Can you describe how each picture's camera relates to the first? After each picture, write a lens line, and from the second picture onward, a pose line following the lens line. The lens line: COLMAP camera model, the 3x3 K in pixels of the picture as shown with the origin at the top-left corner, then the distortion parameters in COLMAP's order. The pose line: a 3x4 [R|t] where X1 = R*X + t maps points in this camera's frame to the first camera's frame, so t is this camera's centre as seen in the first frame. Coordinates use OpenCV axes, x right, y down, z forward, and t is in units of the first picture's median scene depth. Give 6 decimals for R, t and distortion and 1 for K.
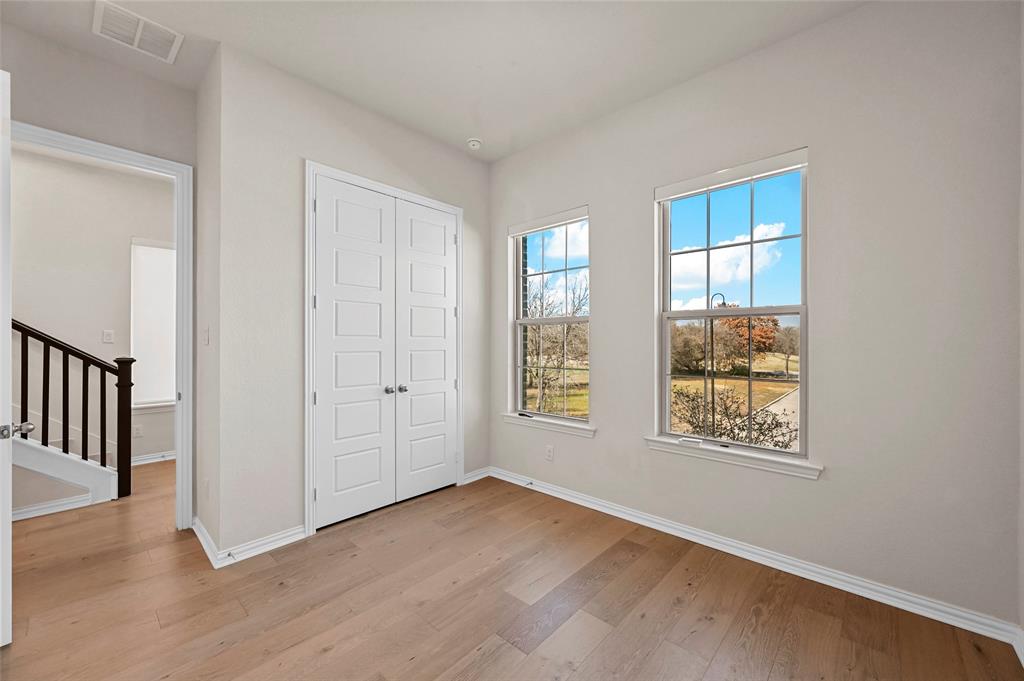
lens RADIAL K [[401.2, 0, 515.6], [0, 401.2, 340.2], [0, 0, 1]] dist [-0.002194, -0.000048]
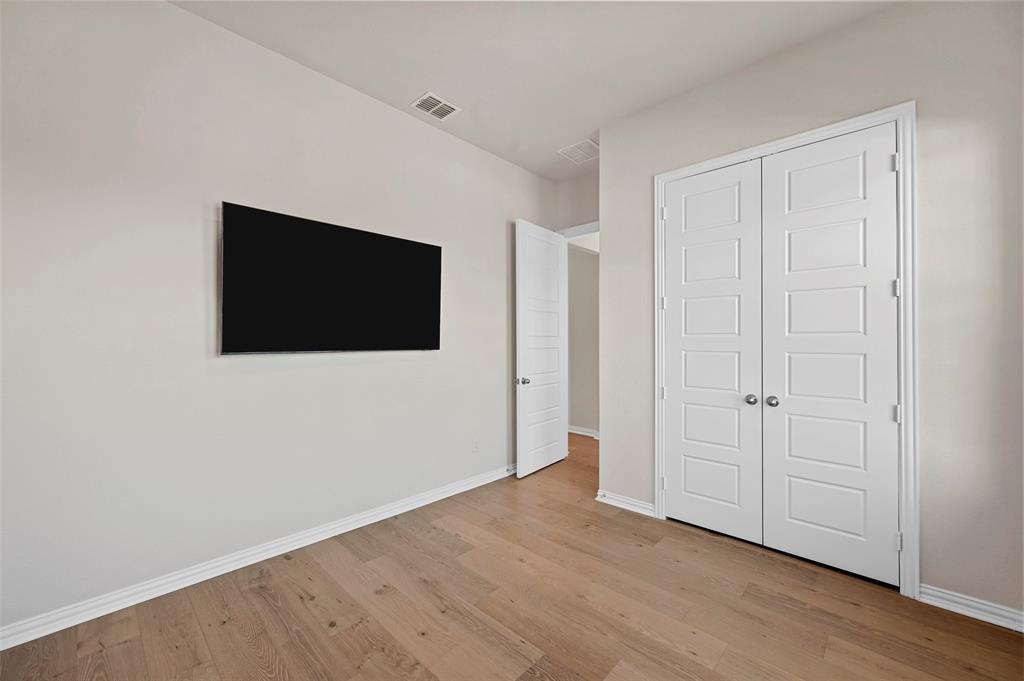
lens RADIAL K [[401.2, 0, 515.6], [0, 401.2, 340.2], [0, 0, 1]] dist [-0.002194, -0.000048]
pose [[-0.011790, -0.000300, -0.999930, 0.524255], [0.005067, 0.999987, -0.000359, 0.000767], [0.999918, -0.005071, -0.011788, 0.561020]]
